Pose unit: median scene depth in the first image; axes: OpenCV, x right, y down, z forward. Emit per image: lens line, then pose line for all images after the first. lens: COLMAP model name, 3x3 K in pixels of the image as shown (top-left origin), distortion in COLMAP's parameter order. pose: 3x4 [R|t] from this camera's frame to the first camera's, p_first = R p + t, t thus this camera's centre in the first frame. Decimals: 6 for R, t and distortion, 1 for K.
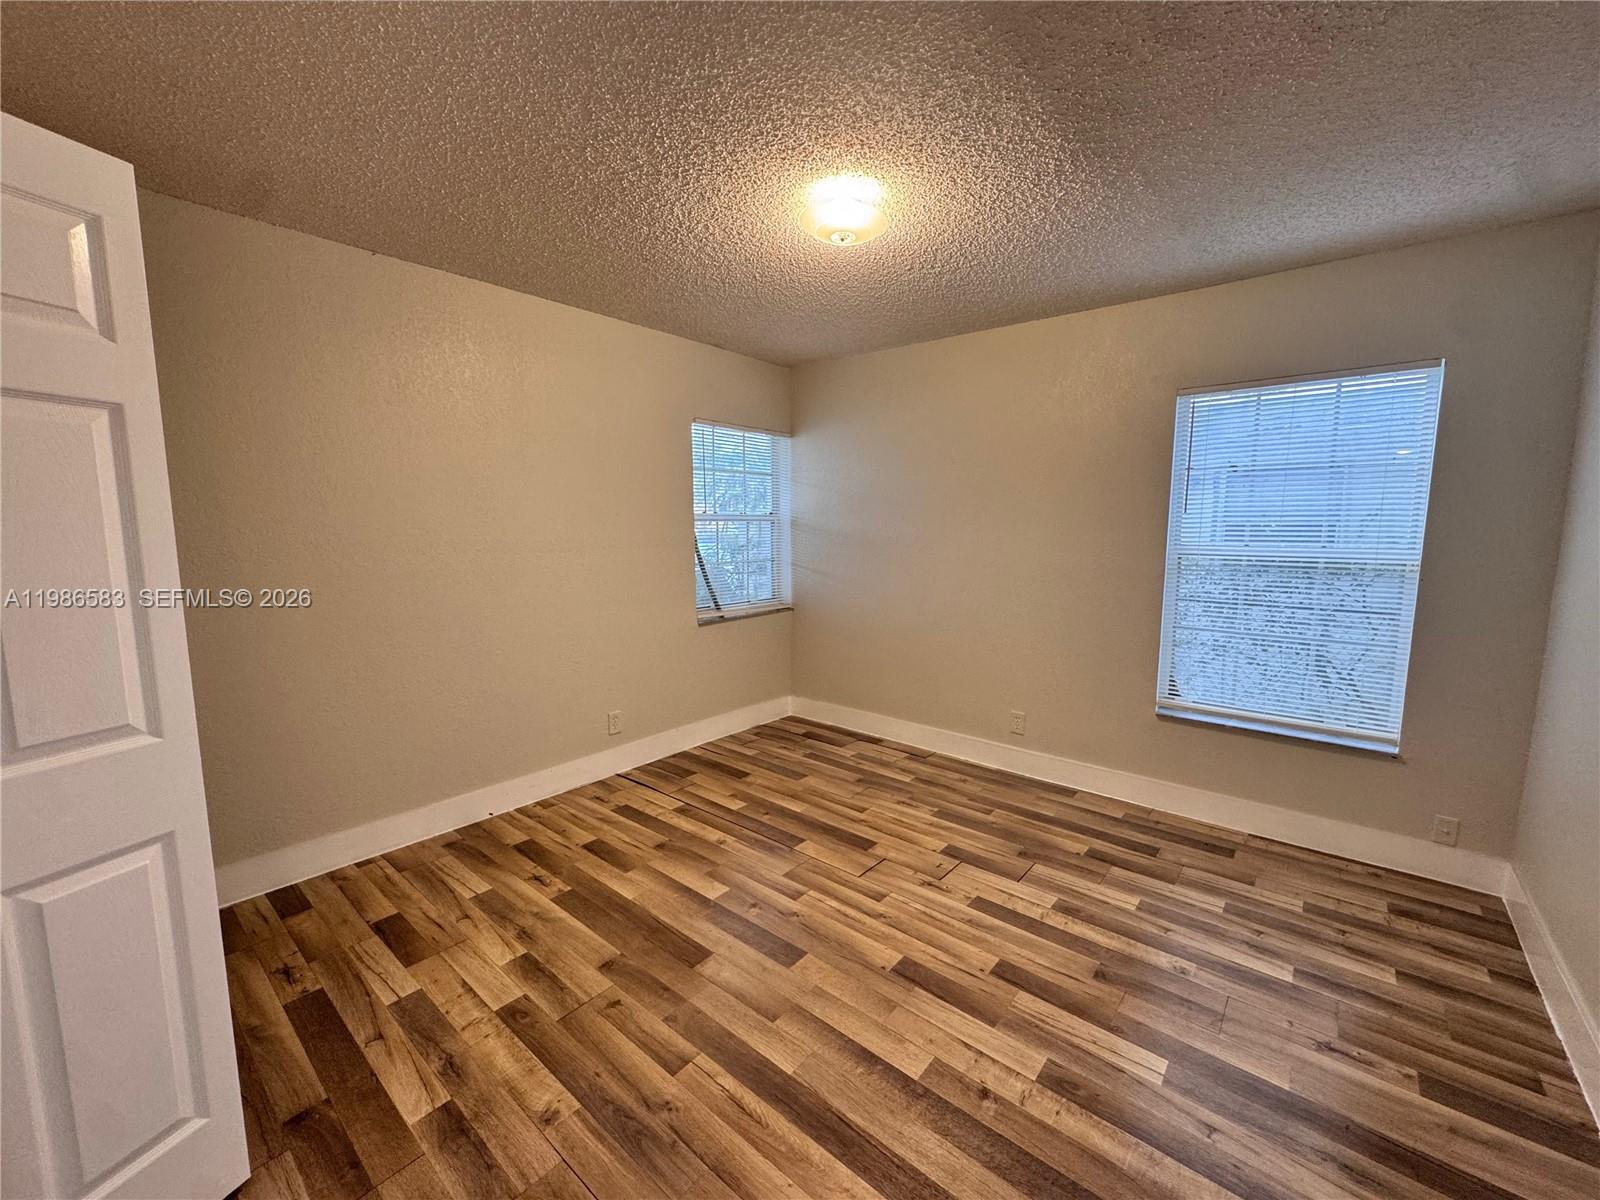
lens RADIAL K [[641.3, 0, 800.0], [0, 641.3, 600.0], [0, 0, 1]] dist [0.000222, 0.000249]
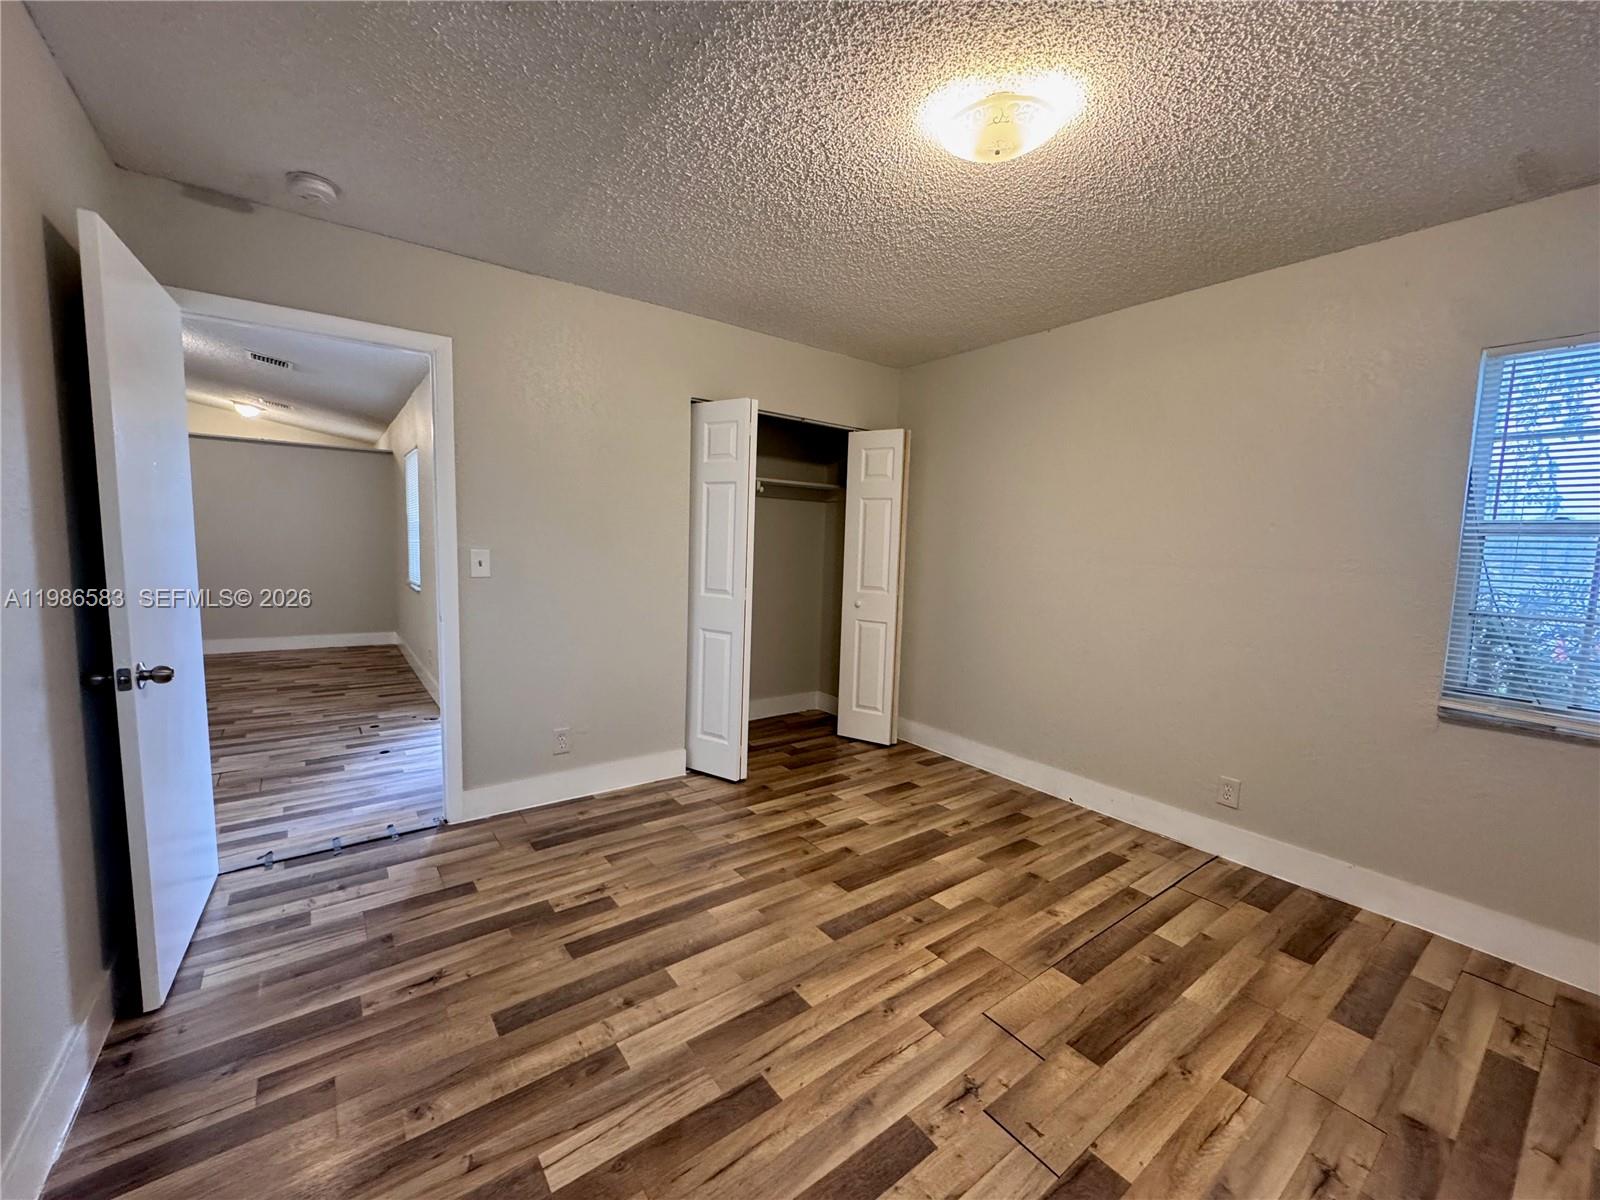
lens RADIAL K [[638.7, 0, 800.0], [0, 638.7, 600.0], [0, 0, 1]] dist [-0.001971, -0.000198]
pose [[-0.218762, 0.080809, -0.972426, 0.867205], [-0.148917, 0.982126, 0.115117, -0.074892], [0.964348, 0.169994, -0.202818, 0.961155]]
